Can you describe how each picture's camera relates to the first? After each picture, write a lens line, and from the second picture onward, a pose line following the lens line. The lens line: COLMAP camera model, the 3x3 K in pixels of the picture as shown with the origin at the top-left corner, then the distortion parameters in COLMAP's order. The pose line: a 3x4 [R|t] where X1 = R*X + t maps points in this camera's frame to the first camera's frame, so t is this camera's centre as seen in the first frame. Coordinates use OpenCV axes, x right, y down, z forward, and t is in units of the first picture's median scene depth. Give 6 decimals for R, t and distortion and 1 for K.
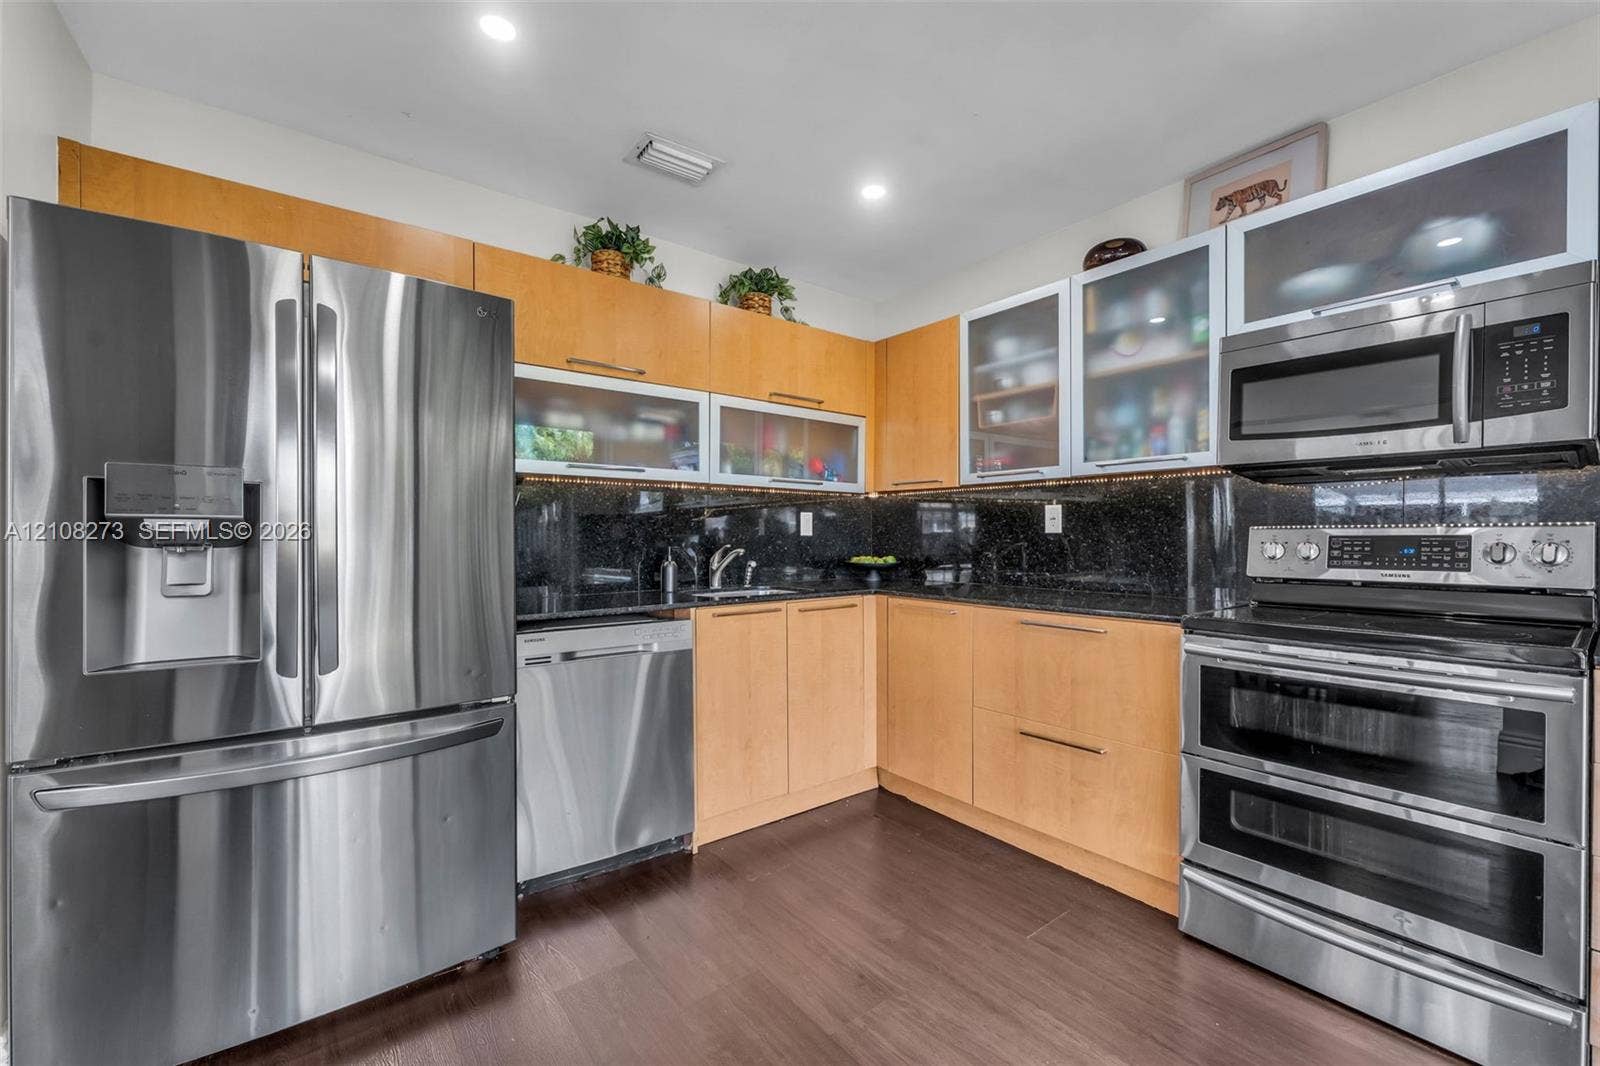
lens RADIAL K [[668.5, 0, 800.0], [0, 668.5, 533.0], [0, 0, 1]] dist [0.000041, -0.000293]
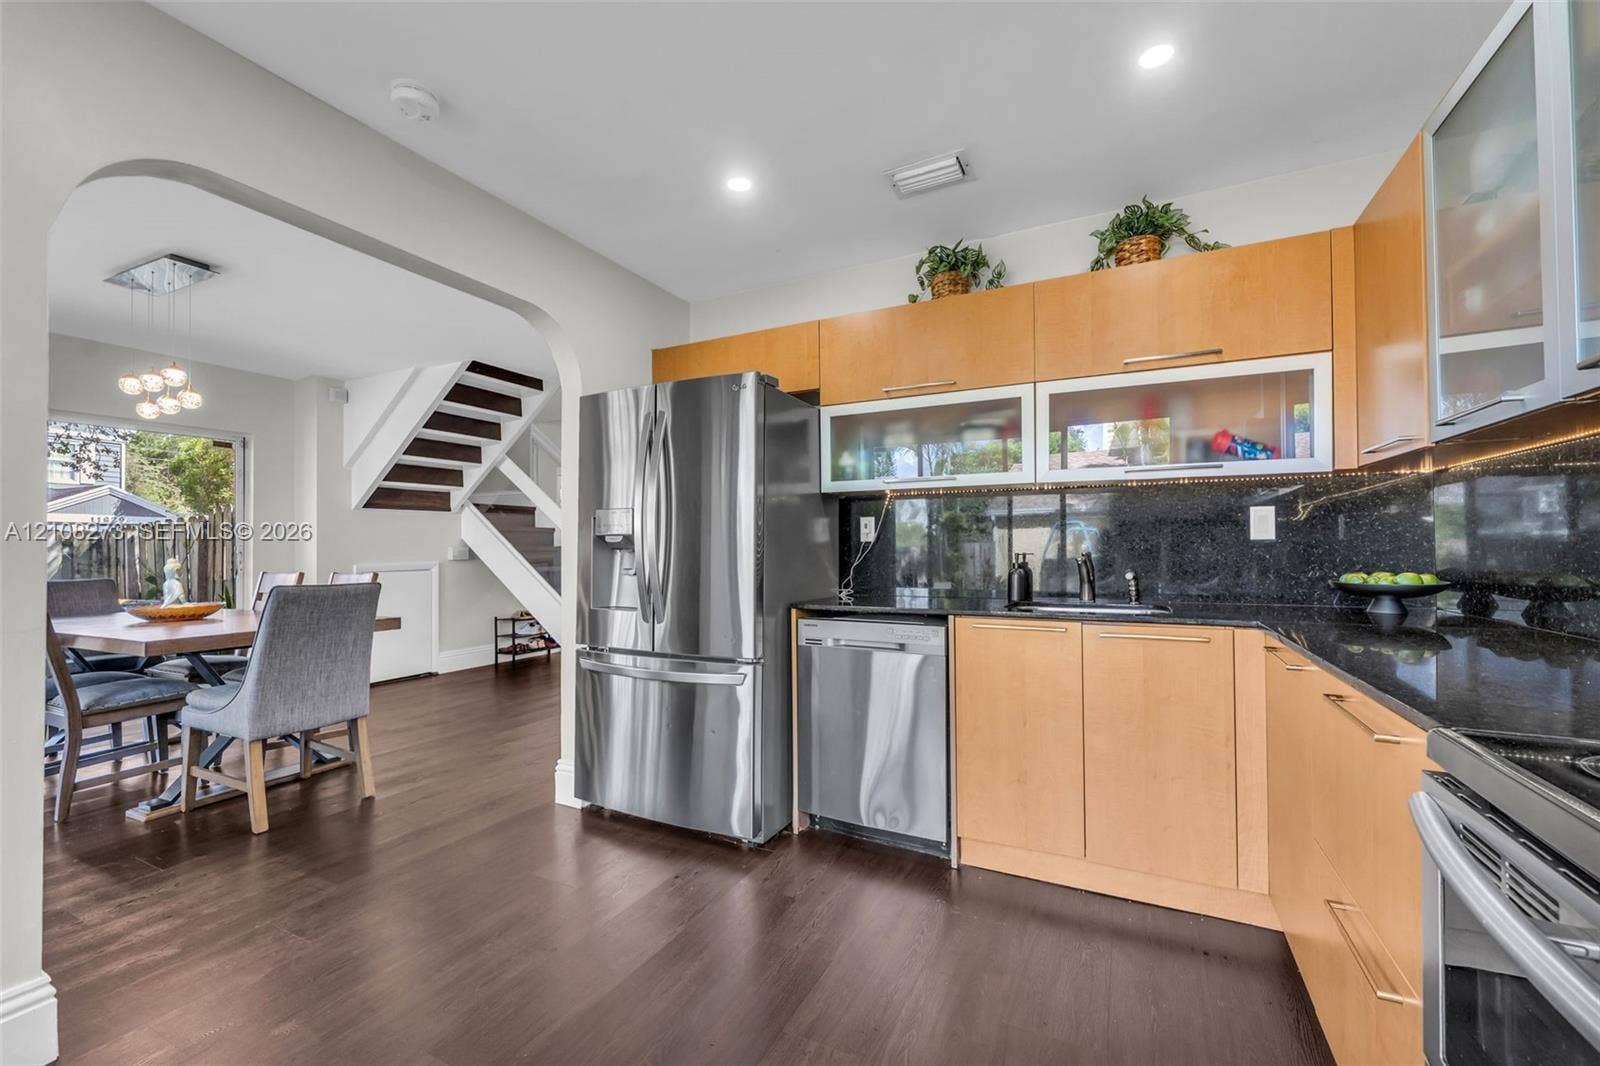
lens RADIAL K [[626.0, 0, 800.0], [0, 626.0, 533.0], [0, 0, 1]] dist [-0.000619, -0.000066]
pose [[0.434336, -0.016150, -0.900606, 0.493828], [0.010840, 0.999861, -0.012702, 0.000627], [0.900686, -0.004245, 0.434450, 0.345951]]
